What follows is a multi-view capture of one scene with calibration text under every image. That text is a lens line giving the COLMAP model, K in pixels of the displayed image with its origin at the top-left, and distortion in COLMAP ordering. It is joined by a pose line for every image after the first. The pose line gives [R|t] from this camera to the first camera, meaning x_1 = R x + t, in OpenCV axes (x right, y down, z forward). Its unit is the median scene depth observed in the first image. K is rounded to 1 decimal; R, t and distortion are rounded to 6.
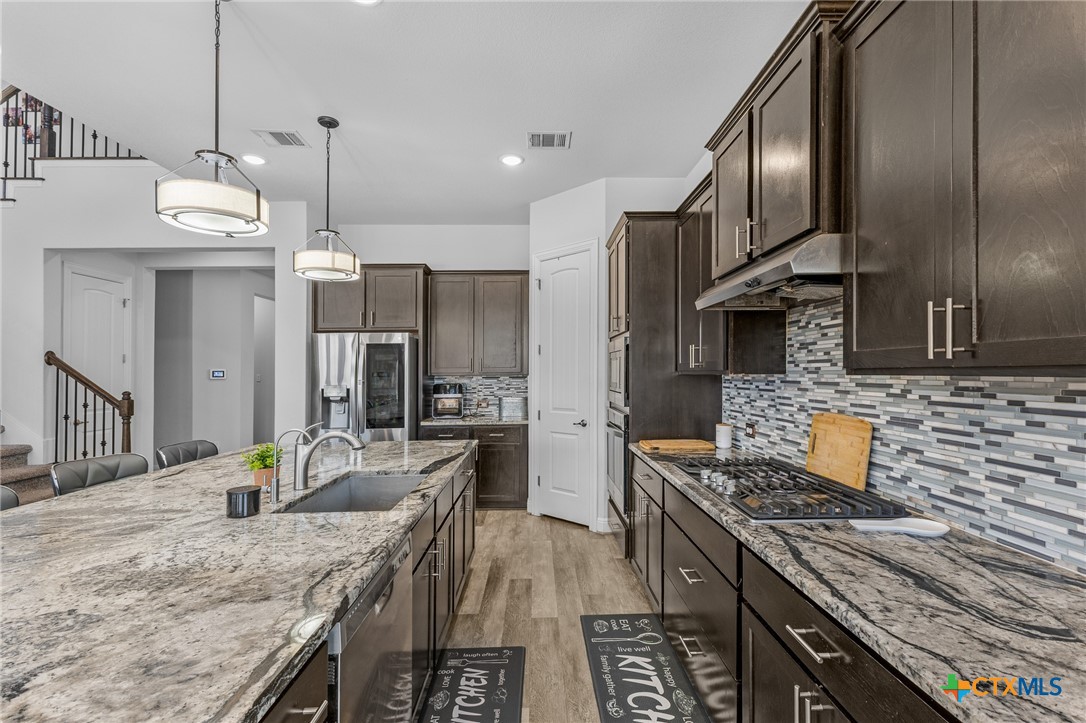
lens RADIAL K [[491.8, 0, 545.6], [0, 491.8, 372.6], [0, 0, 1]] dist [0.013174, -0.000544]
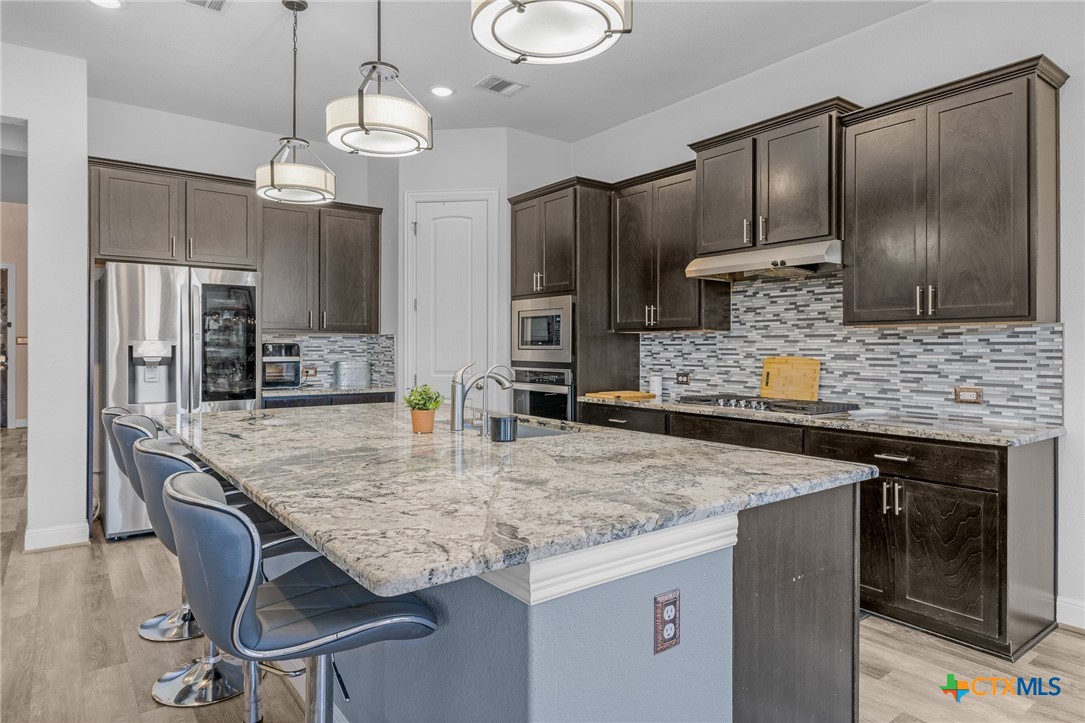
lens RADIAL K [[655.9, 0, 544.6], [0, 655.9, 354.9], [0, 0, 1]] dist [-0.001773, -0.000469]
pose [[0.814240, 0.006990, 0.580486, -1.053829], [-0.011188, 0.999931, 0.003651, 0.075017], [-0.580420, -0.009467, 0.814262, -0.151514]]
